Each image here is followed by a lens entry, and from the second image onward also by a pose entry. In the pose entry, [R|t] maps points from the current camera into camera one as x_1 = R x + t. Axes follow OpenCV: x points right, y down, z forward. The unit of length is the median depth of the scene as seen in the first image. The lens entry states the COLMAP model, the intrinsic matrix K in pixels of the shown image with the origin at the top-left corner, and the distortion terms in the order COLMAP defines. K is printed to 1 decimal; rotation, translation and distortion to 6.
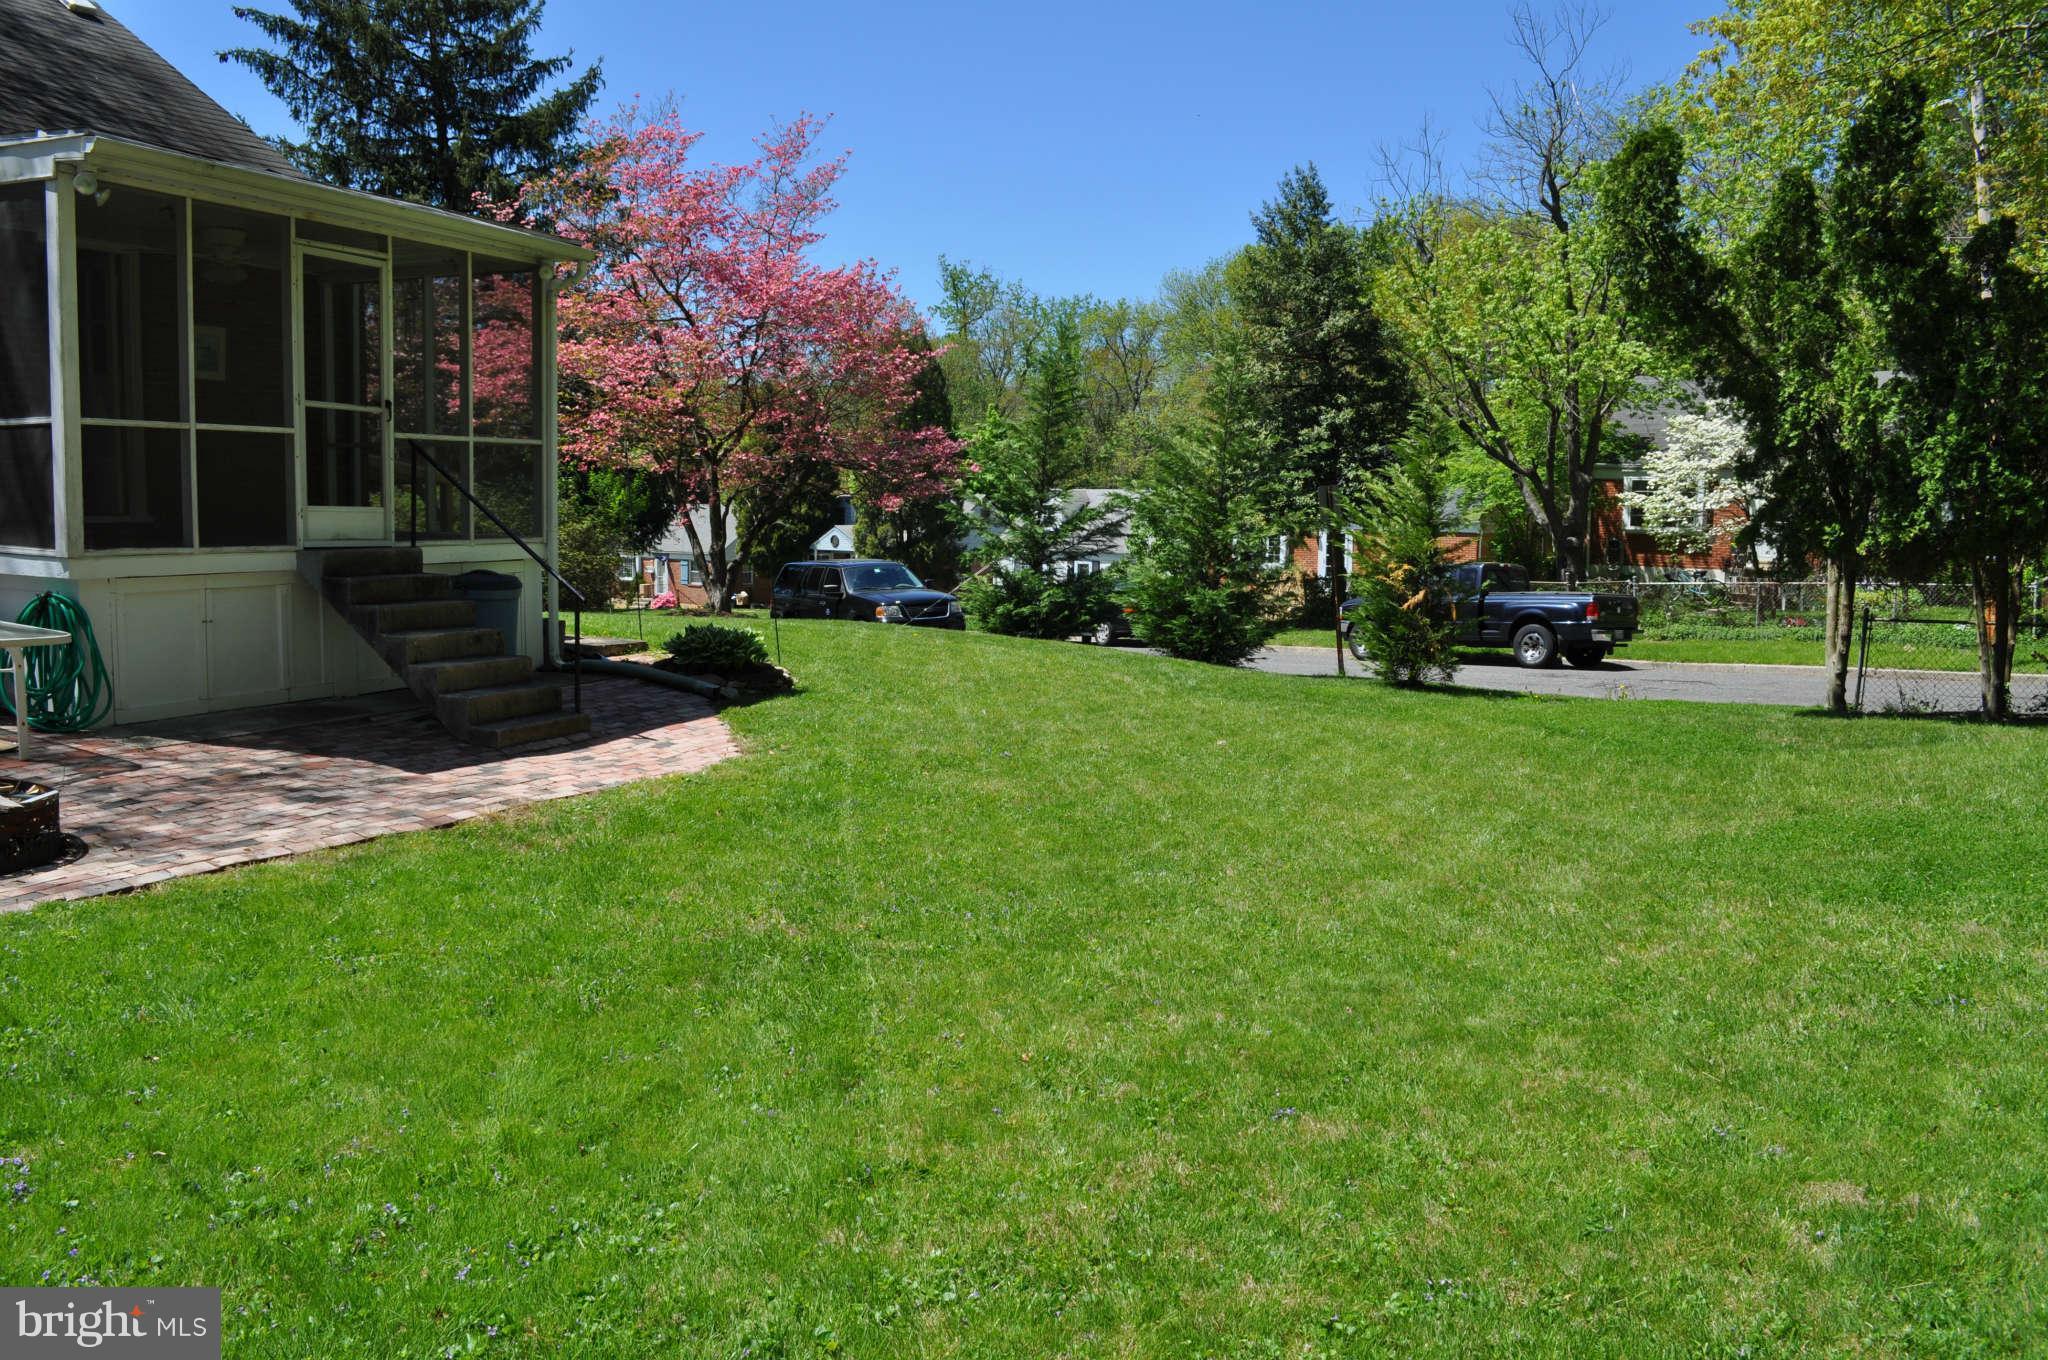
lens RADIAL K [[1600.2, 0, 1024.0], [0, 1600.2, 680.0], [0, 0, 1]] dist [-0.091825, 0.015101]
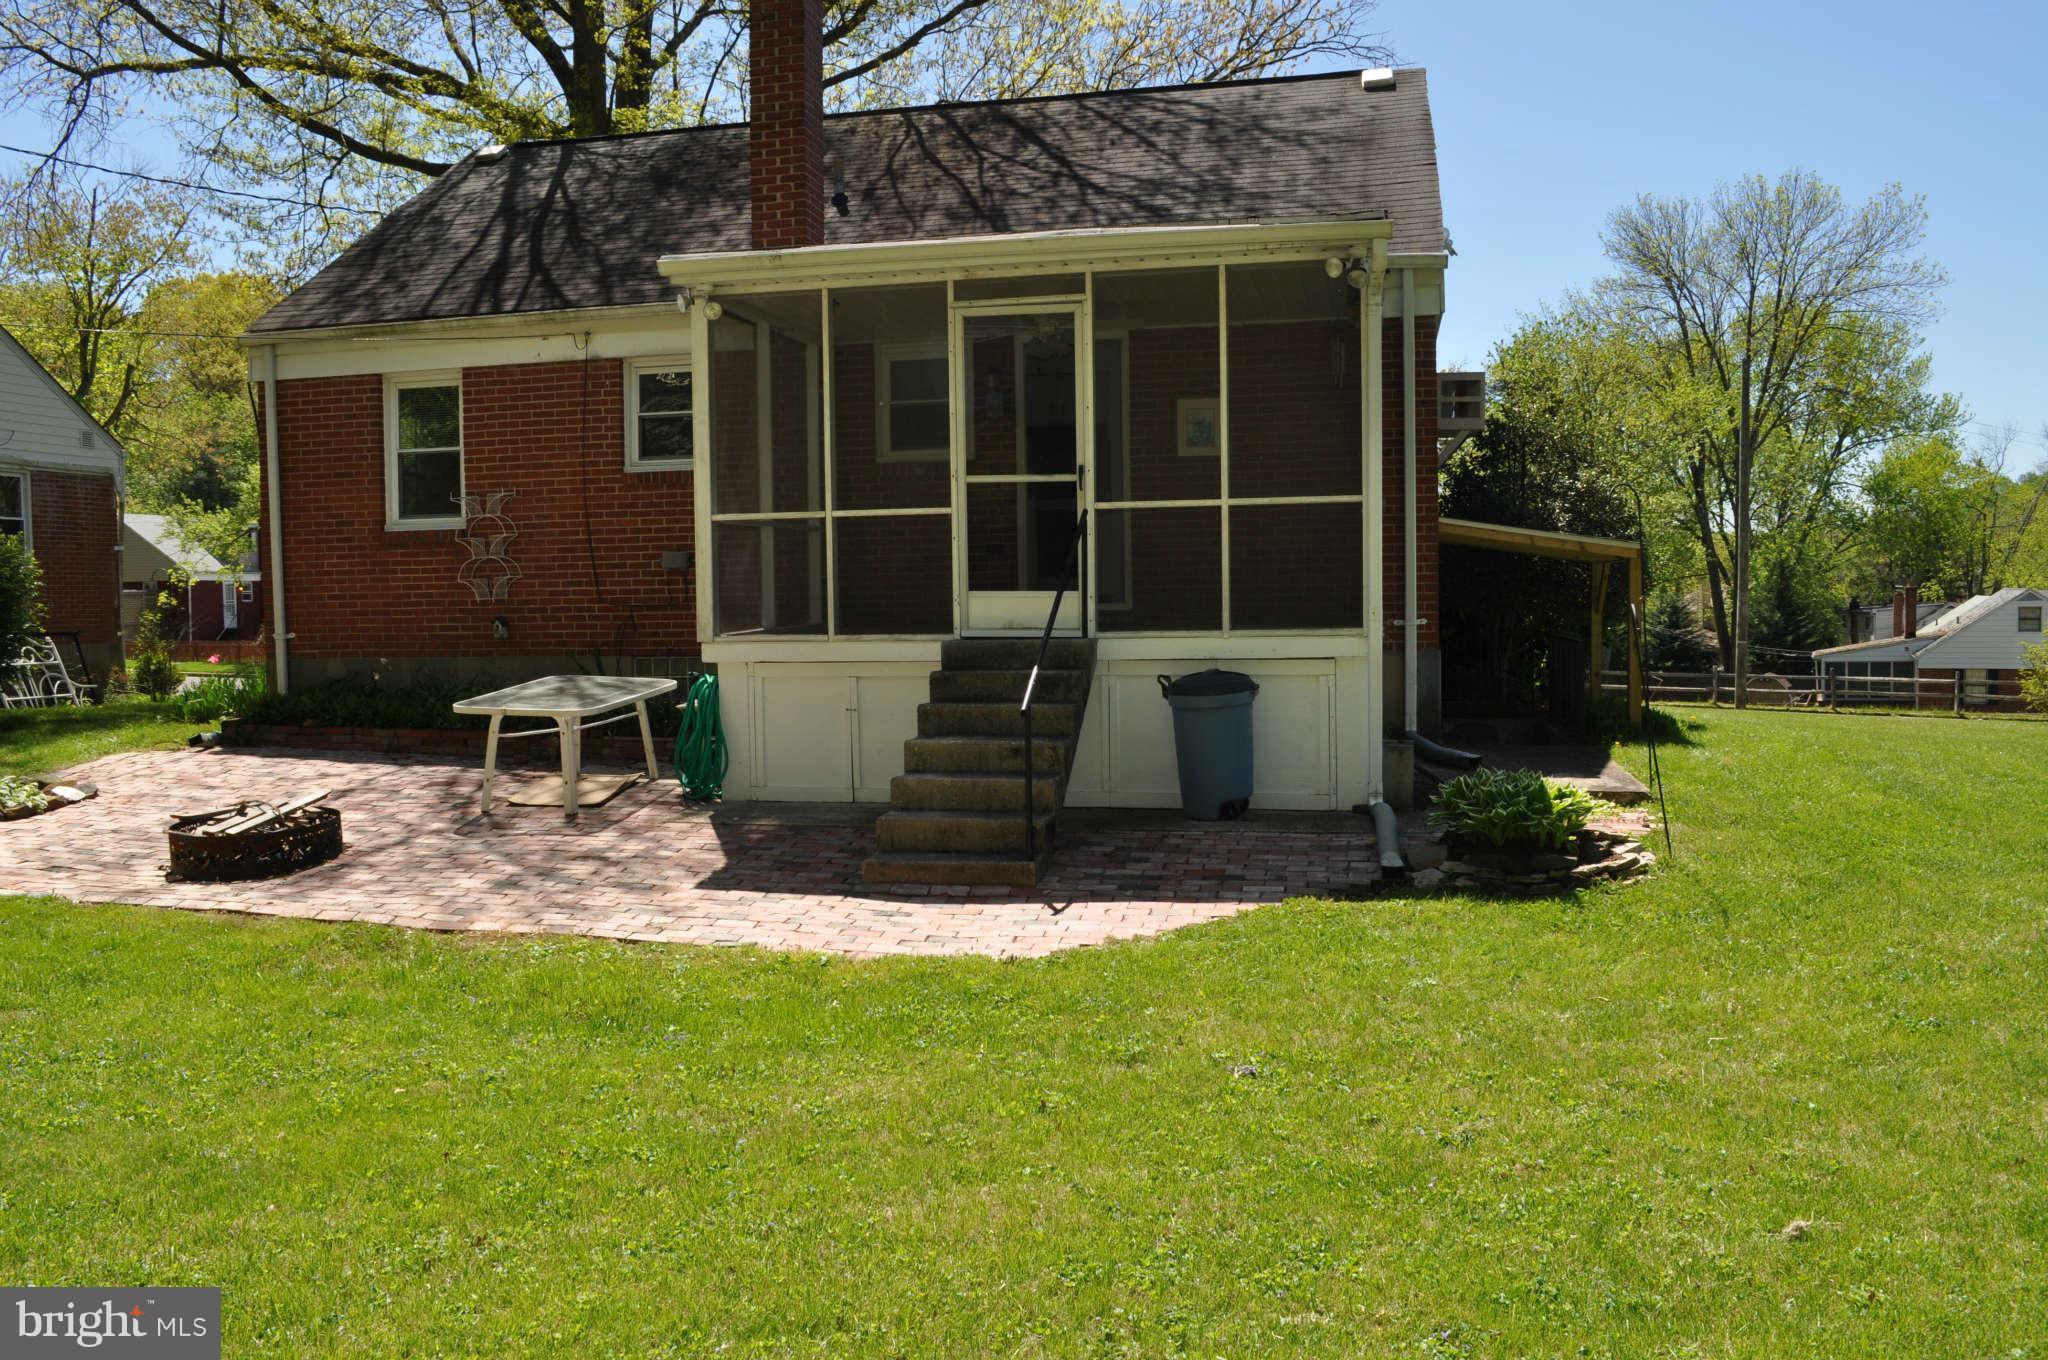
lens RADIAL K [[1600.2, 0, 1024.0], [0, 1600.2, 680.0], [0, 0, 1]] dist [-0.091825, 0.015101]
pose [[0.195240, 0.031127, -0.980261, 0.466429], [-0.090585, 0.995796, 0.013578, -0.076181], [0.976563, 0.086146, 0.197239, 0.862255]]
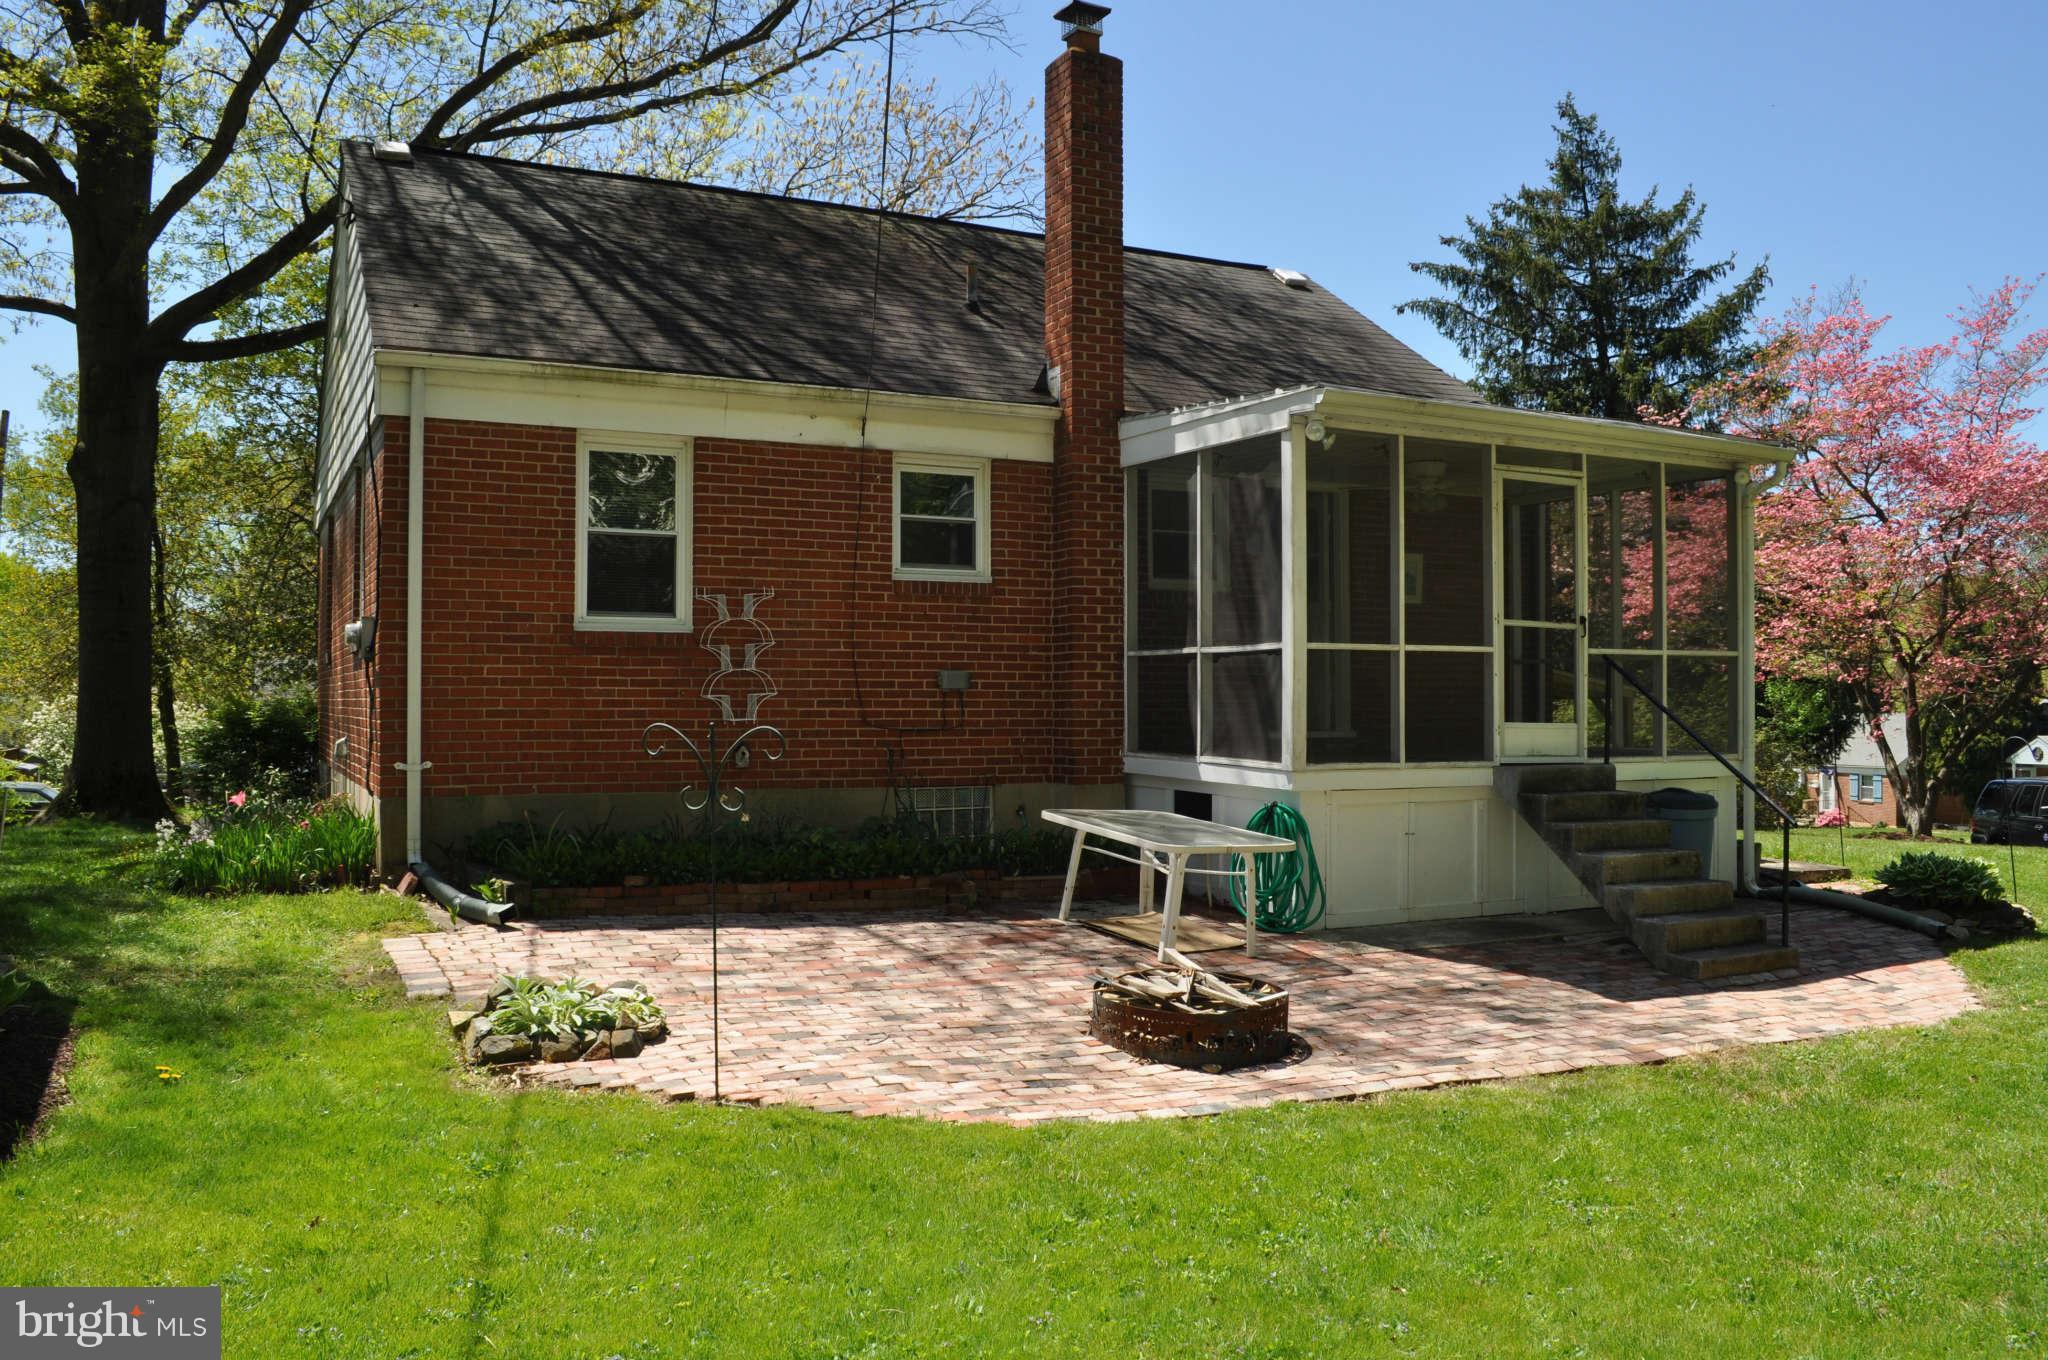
lens RADIAL K [[1600.2, 0, 1024.0], [0, 1600.2, 680.0], [0, 0, 1]] dist [-0.091825, 0.015101]
pose [[0.768668, -0.026709, -0.639090, -0.038831], [-0.058399, 0.992025, -0.111699, -0.005410], [0.636976, 0.123182, 0.760978, 0.016694]]
